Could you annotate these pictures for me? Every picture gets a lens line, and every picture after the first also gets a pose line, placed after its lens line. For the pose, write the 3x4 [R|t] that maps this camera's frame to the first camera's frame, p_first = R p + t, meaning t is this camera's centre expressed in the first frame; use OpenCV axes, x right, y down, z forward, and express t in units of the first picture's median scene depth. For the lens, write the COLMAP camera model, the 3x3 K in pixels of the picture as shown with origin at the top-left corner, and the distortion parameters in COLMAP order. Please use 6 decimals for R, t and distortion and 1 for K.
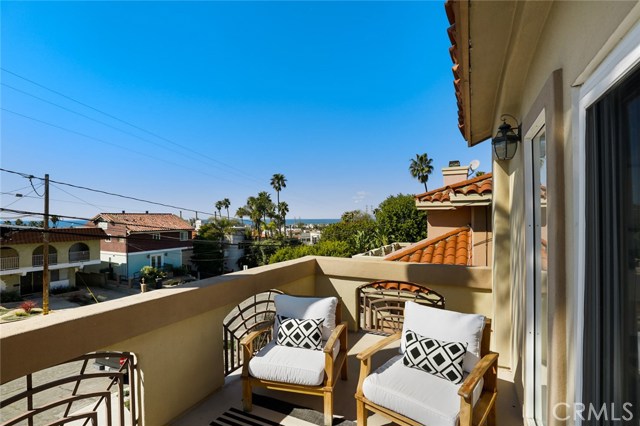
lens RADIAL K [[295.7, 0, 311.5], [0, 295.7, 217.5], [0, 0, 1]] dist [-0.019575, 0.000527]
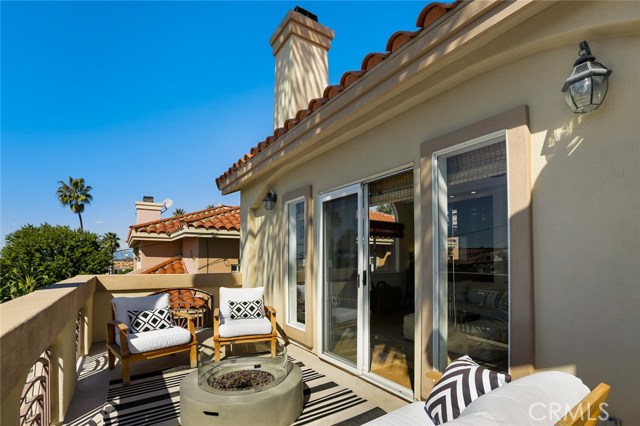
lens RADIAL K [[315.3, 0, 321.3], [0, 315.3, 256.4], [0, 0, 1]] dist [-0.021774, 0.000277]
pose [[0.480411, 0.017421, 0.876870, -0.068277], [-0.010963, 0.999844, -0.013858, 0.009639], [-0.876975, -0.002955, 0.480527, -0.023038]]
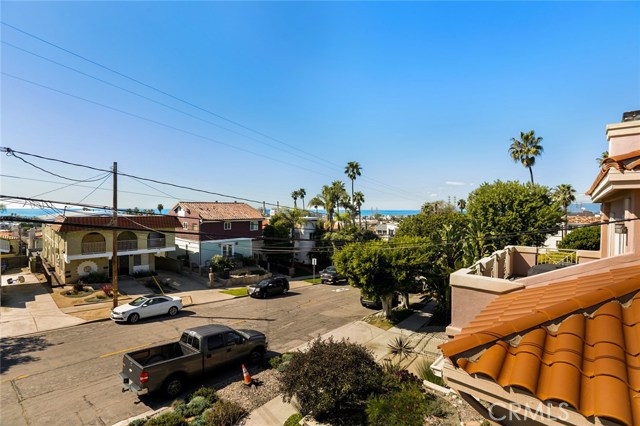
lens RADIAL K [[292.5, 0, 323.4], [0, 292.5, 217.3], [0, 0, 1]] dist [-0.025528, 0.000694]
pose [[0.975446, 0.017966, -0.219507, 0.006109], [-0.011225, 0.999427, 0.031917, 0.001671], [0.219954, -0.028670, 0.975089, 0.117822]]
